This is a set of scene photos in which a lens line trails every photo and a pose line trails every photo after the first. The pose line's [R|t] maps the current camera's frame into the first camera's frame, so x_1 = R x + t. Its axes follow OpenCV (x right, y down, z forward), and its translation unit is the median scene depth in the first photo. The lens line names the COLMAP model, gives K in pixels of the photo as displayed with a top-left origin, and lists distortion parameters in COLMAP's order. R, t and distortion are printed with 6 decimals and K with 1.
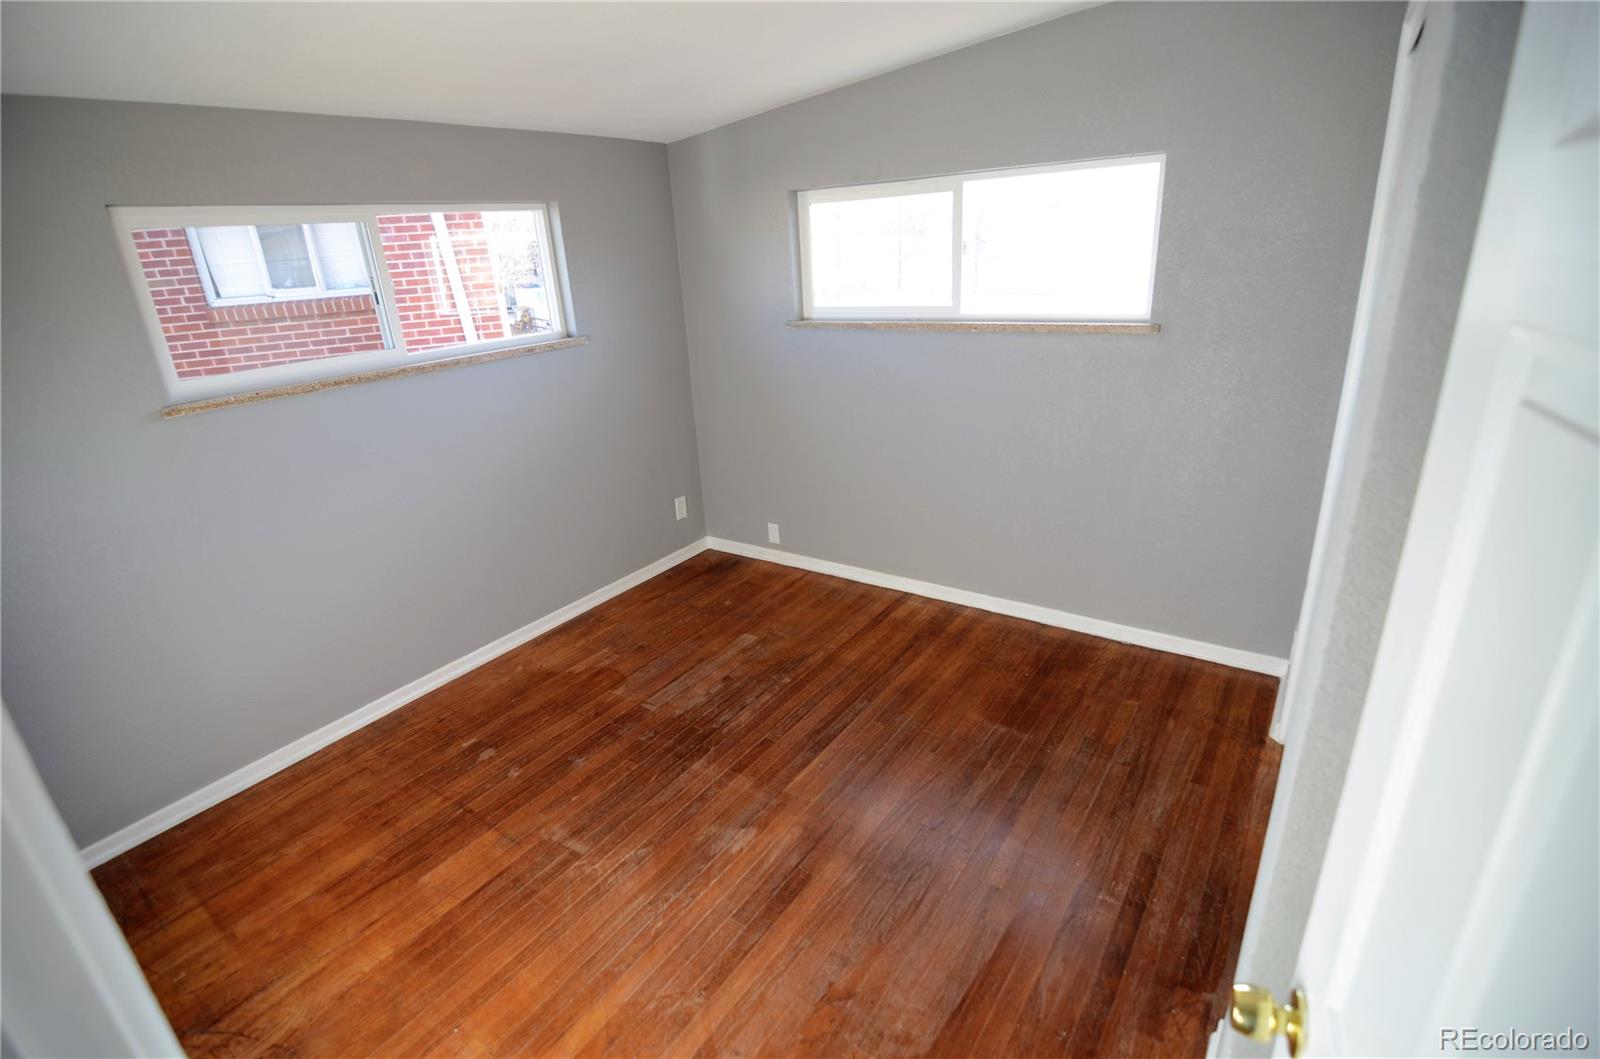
lens RADIAL K [[760.2, 0, 803.0], [0, 760.2, 536.2], [0, 0, 1]] dist [-0.014917, -0.003055]
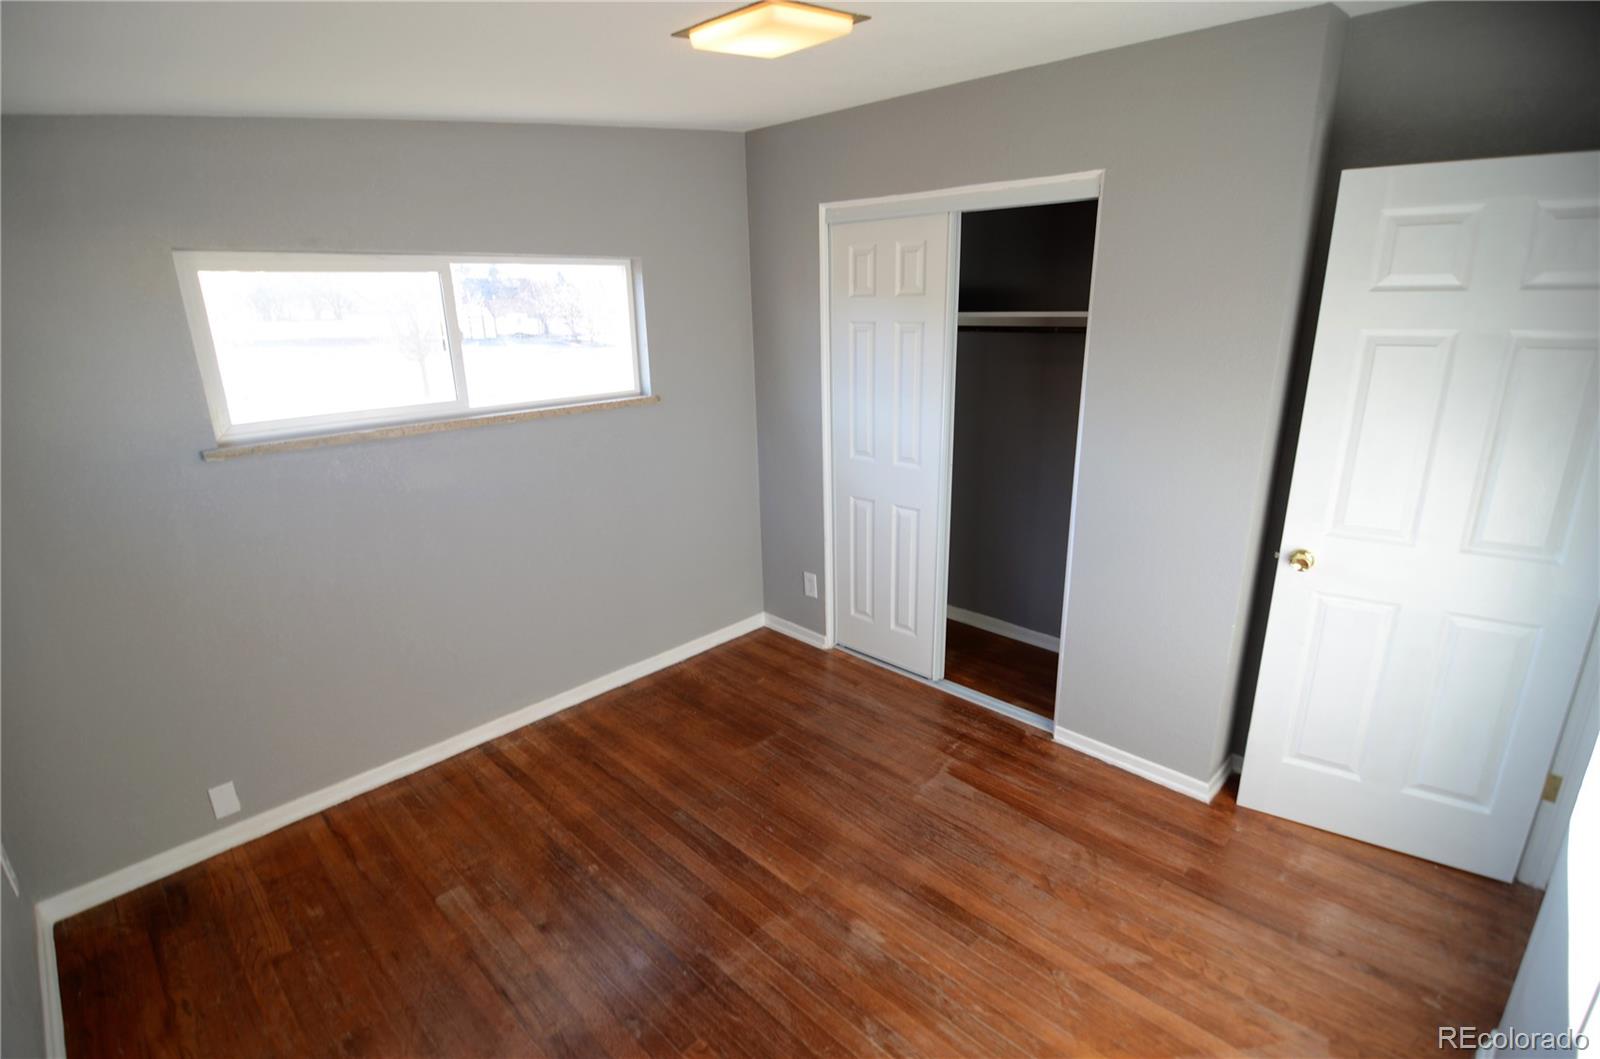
lens RADIAL K [[760.2, 0, 798.2], [0, 760.2, 527.9], [0, 0, 1]] dist [-0.014917, -0.003055]
pose [[0.169635, -0.232048, 0.957798, -0.720430], [0.365393, 0.917423, 0.157552, -0.193674], [-0.915266, 0.323247, 0.240415, 0.572831]]
